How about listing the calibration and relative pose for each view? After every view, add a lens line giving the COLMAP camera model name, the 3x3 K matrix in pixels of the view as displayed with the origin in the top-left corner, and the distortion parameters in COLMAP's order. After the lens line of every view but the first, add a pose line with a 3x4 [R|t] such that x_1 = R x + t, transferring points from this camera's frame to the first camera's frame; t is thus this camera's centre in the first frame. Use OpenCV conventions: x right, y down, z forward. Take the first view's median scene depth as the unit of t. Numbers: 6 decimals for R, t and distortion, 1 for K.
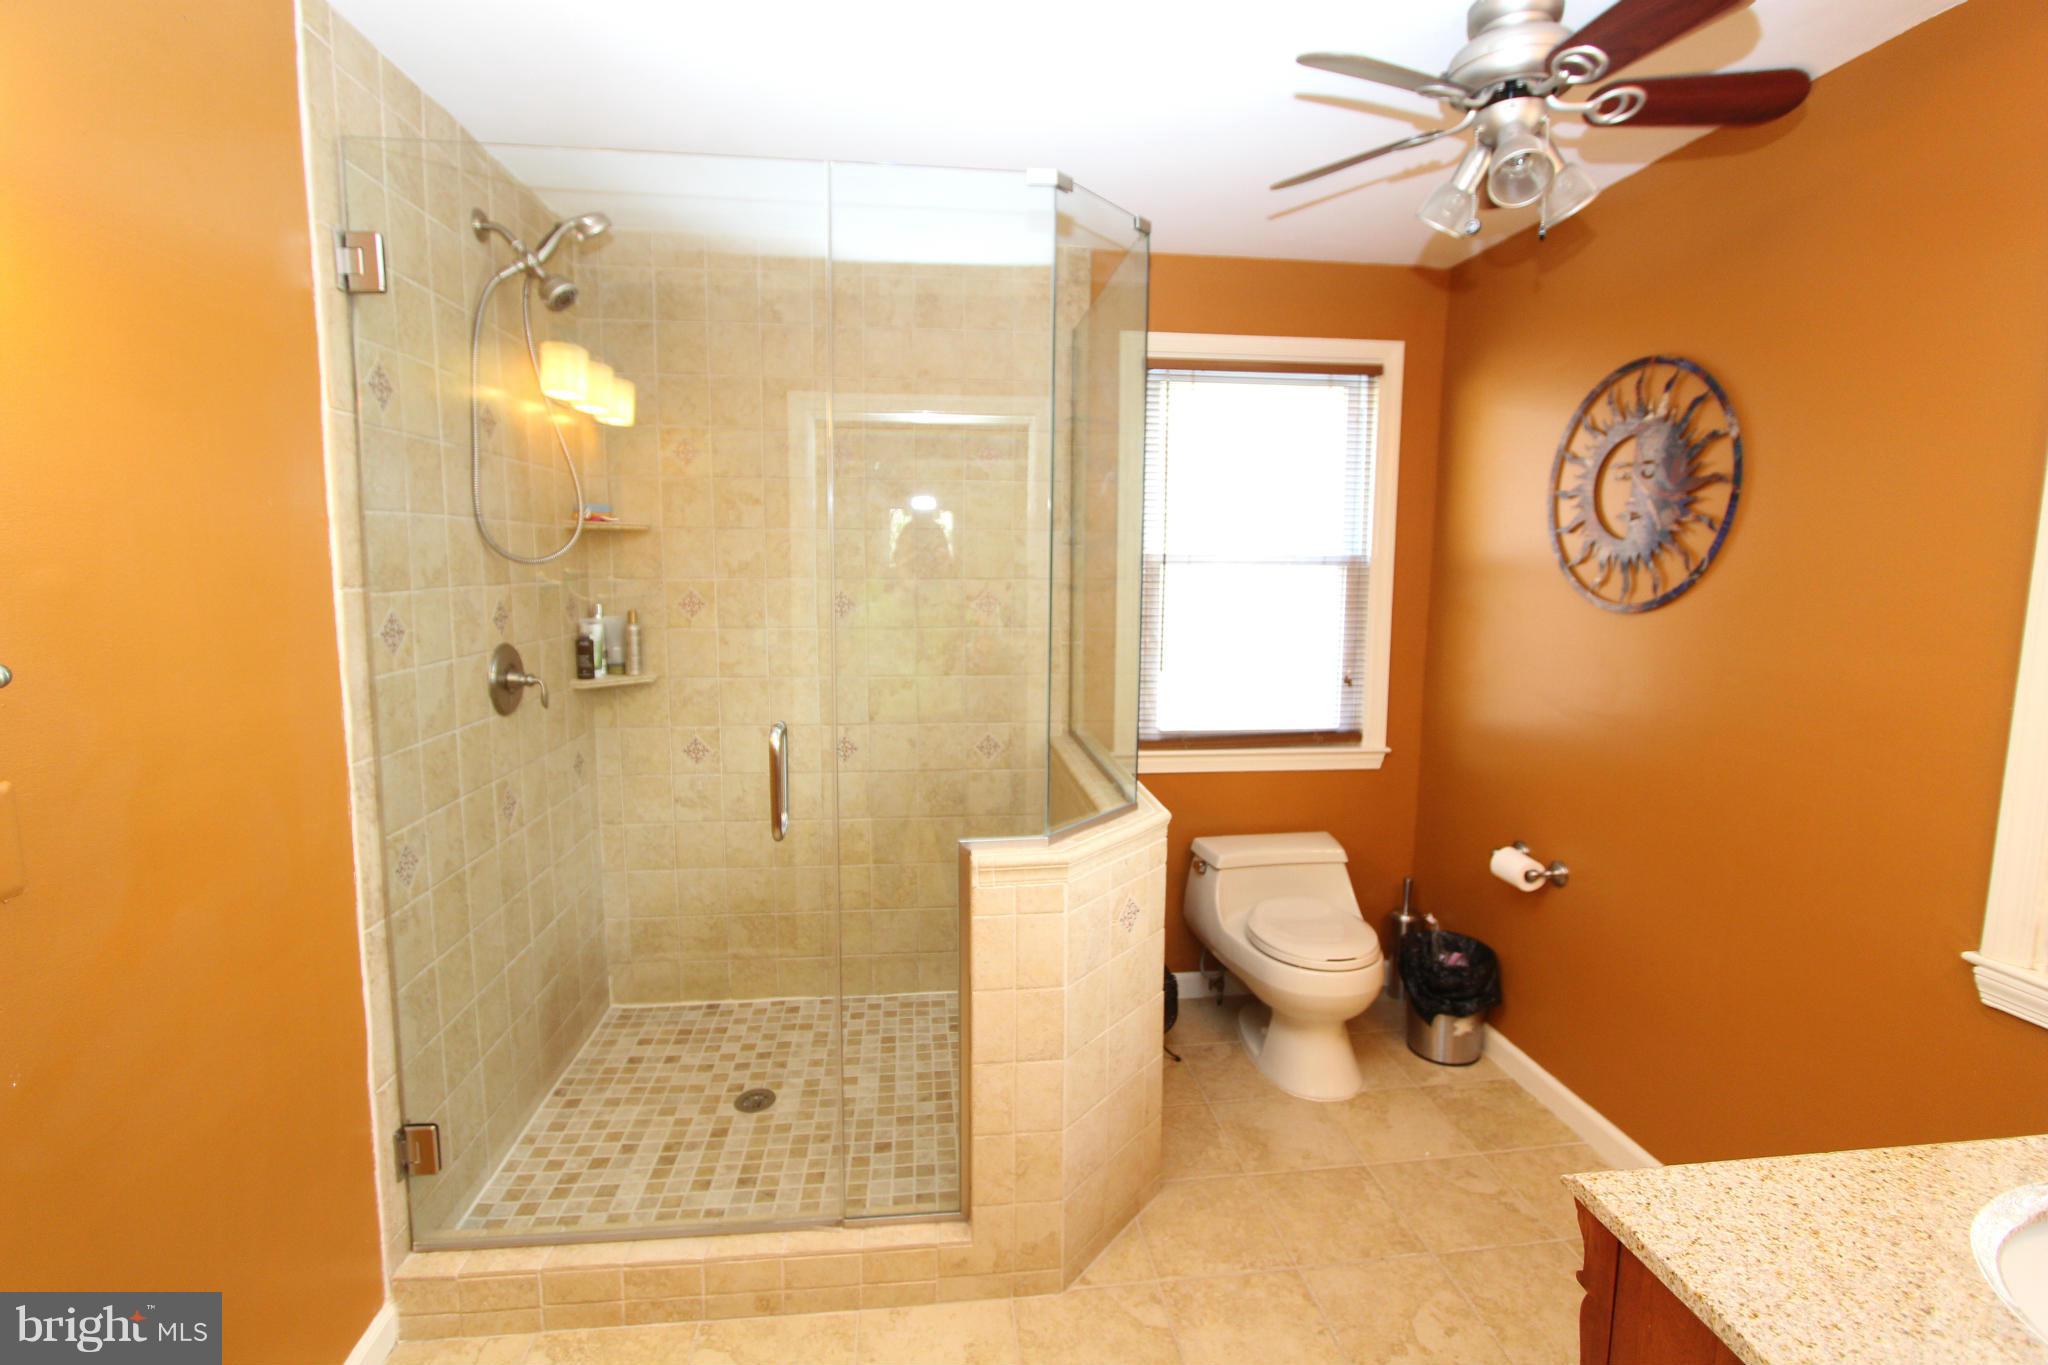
lens RADIAL K [[930.4, 0, 1024.4], [0, 930.4, 667.8], [0, 0, 1]] dist [-0.018838, 0.001164]
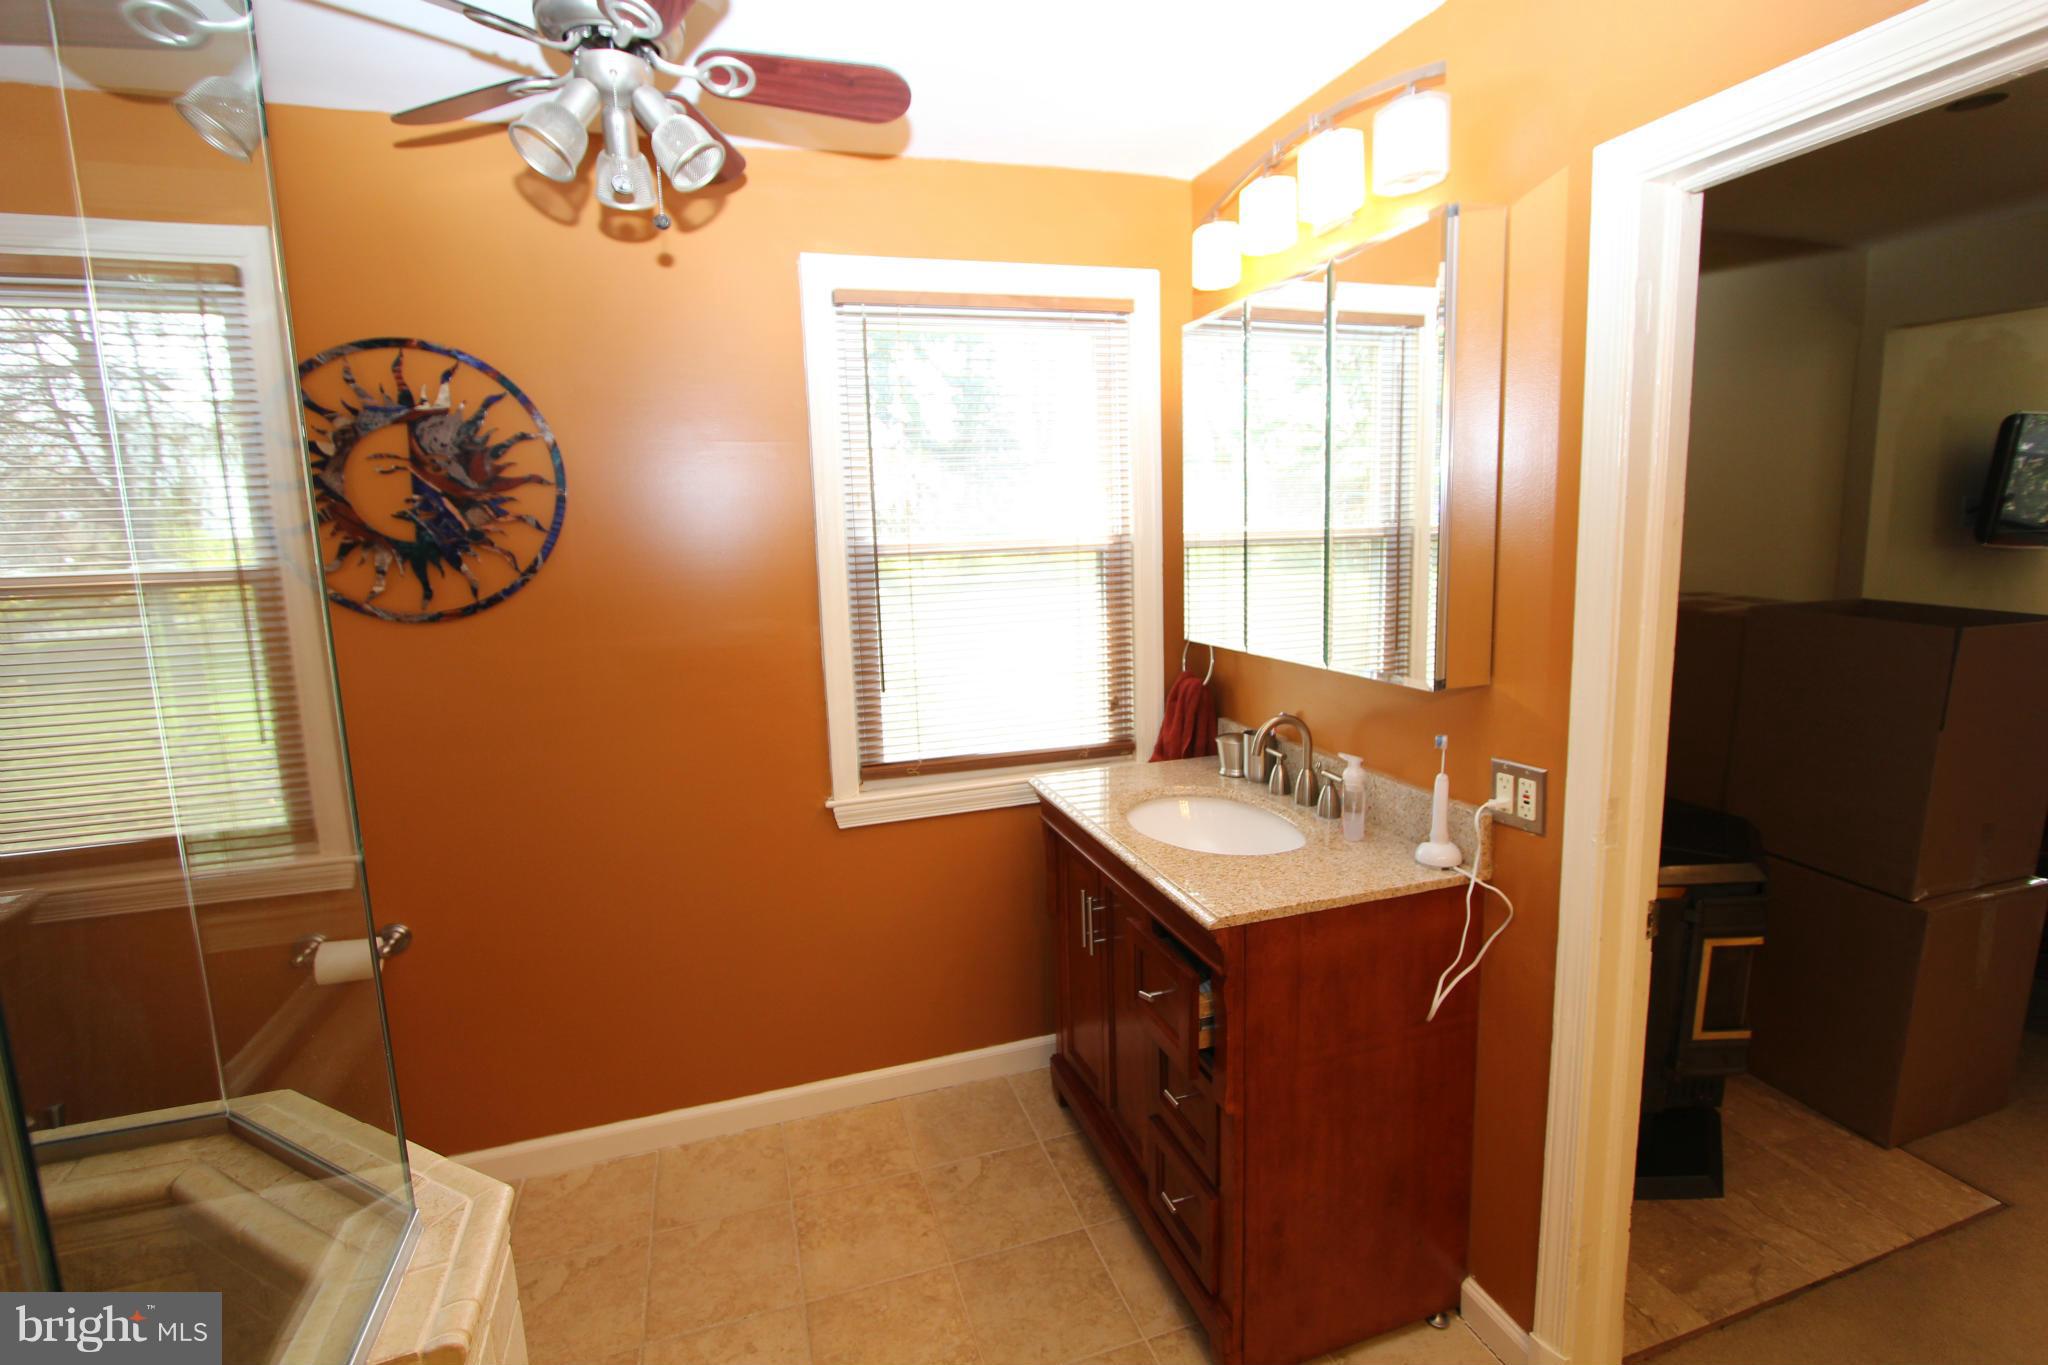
lens RADIAL K [[930.4, 0, 1024.4], [0, 930.4, 667.8], [0, 0, 1]] dist [-0.018838, 0.001164]
pose [[-0.201451, -0.132887, 0.970442, -0.389445], [0.143719, 0.976021, 0.163485, -0.088026], [-0.968897, 0.172405, -0.177522, 0.670330]]
